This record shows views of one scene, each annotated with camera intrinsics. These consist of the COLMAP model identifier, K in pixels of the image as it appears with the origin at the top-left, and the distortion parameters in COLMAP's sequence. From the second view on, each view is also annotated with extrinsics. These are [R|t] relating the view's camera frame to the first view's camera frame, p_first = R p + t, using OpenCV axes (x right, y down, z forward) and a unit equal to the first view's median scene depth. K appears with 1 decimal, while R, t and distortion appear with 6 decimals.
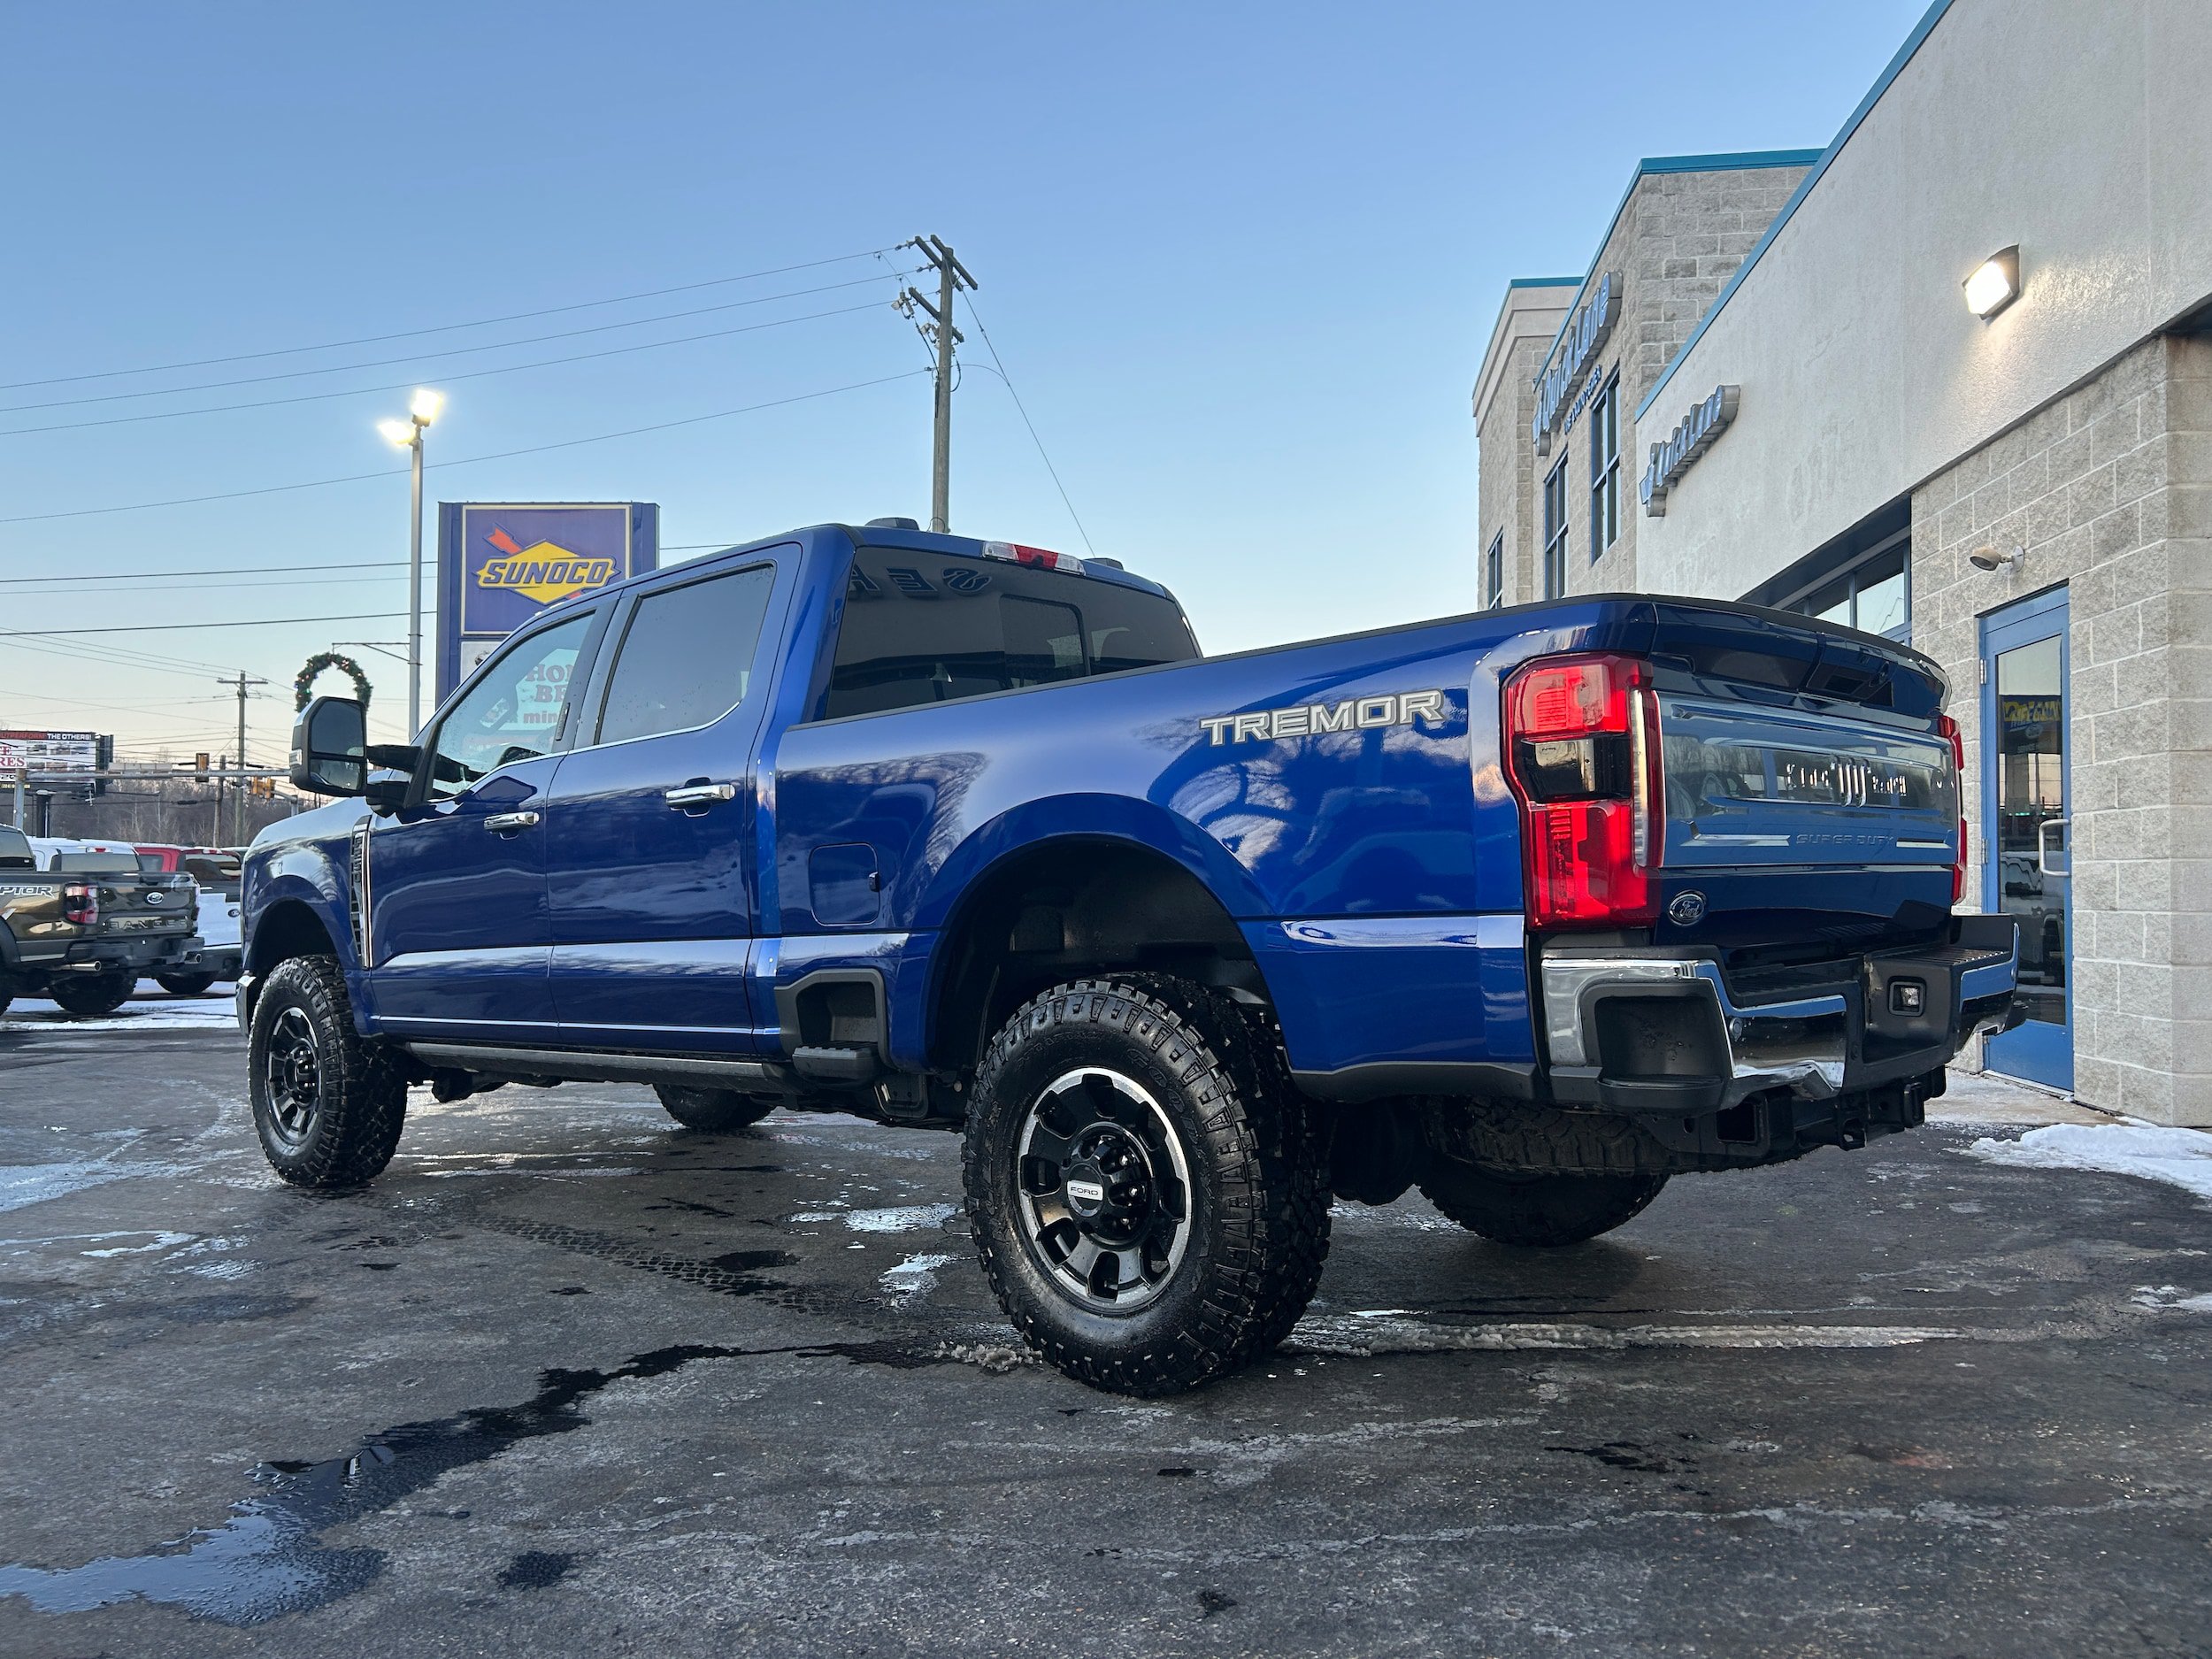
lens RADIAL K [[1664.1, 0, 1099.5], [0, 1664.1, 851.1], [0, 0, 1]] dist [0.043916, -0.040981]
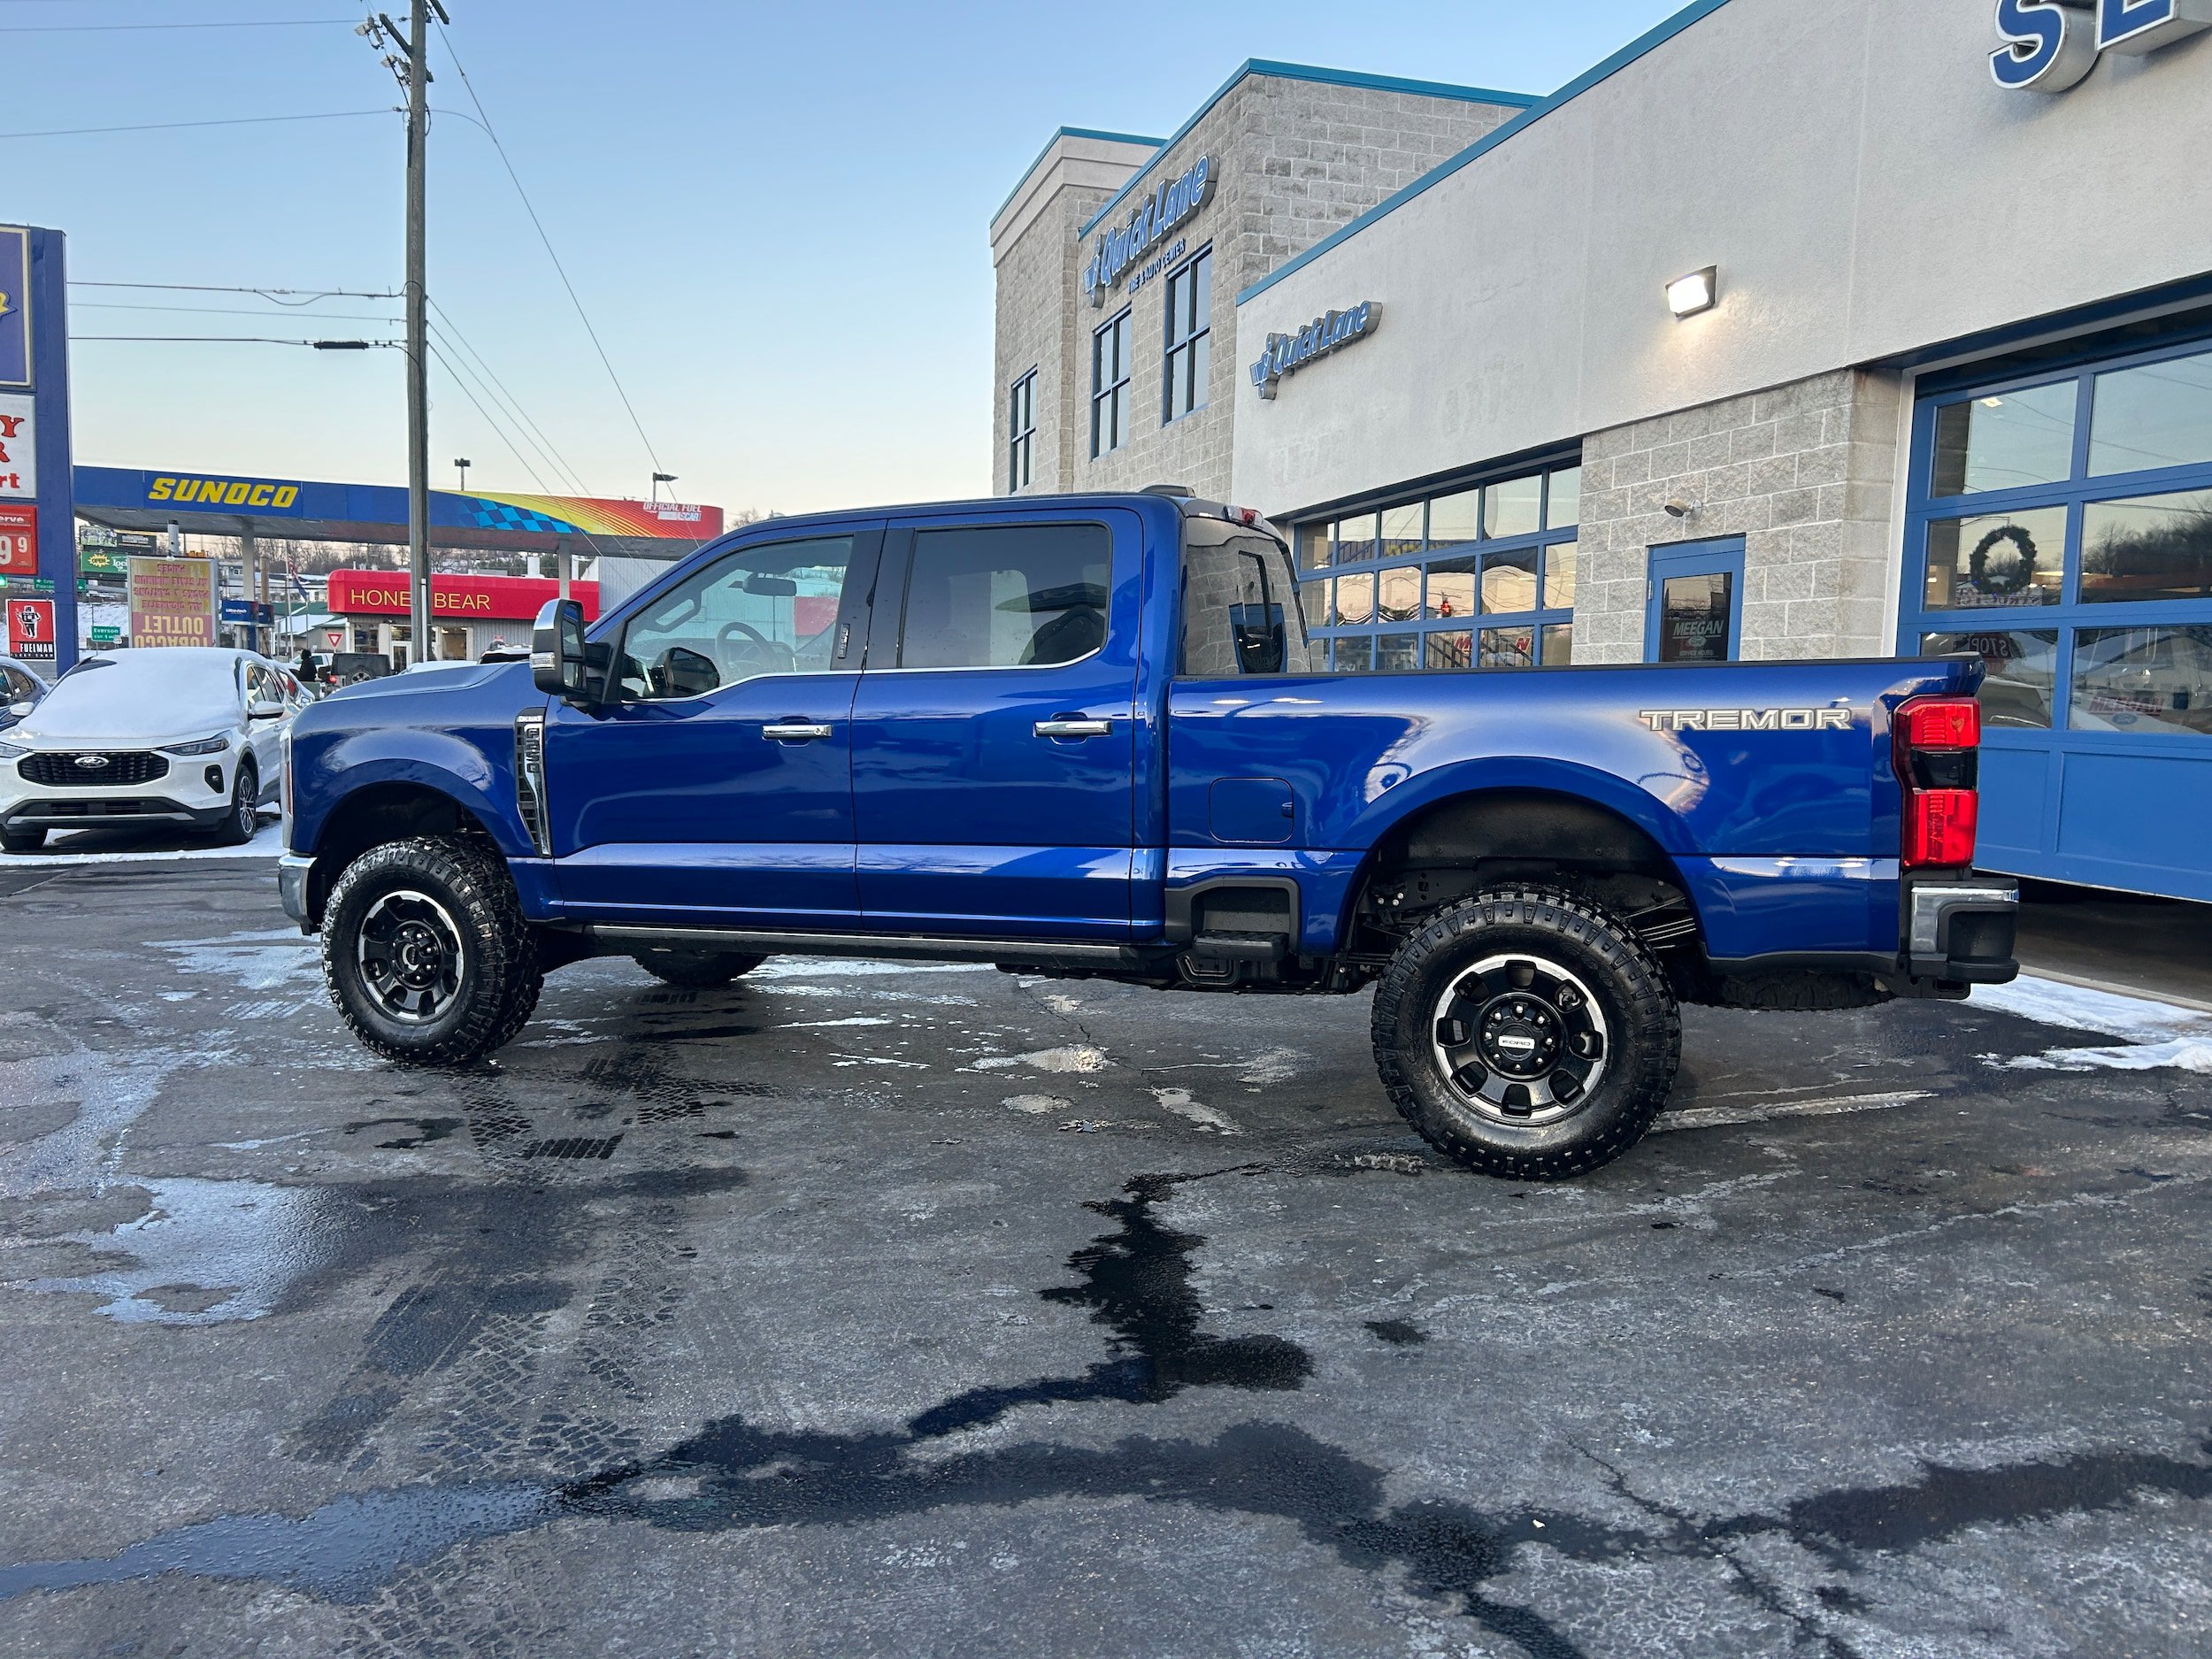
lens RADIAL K [[1658.5, 0, 1121.8], [0, 1658.5, 829.3], [0, 0, 1]] dist [0.054370, -0.059077]
pose [[0.922838, -0.012994, 0.384970, -0.390478], [-0.030293, 0.993887, 0.106166, -0.051095], [-0.383996, -0.109636, 0.916803, -0.060452]]
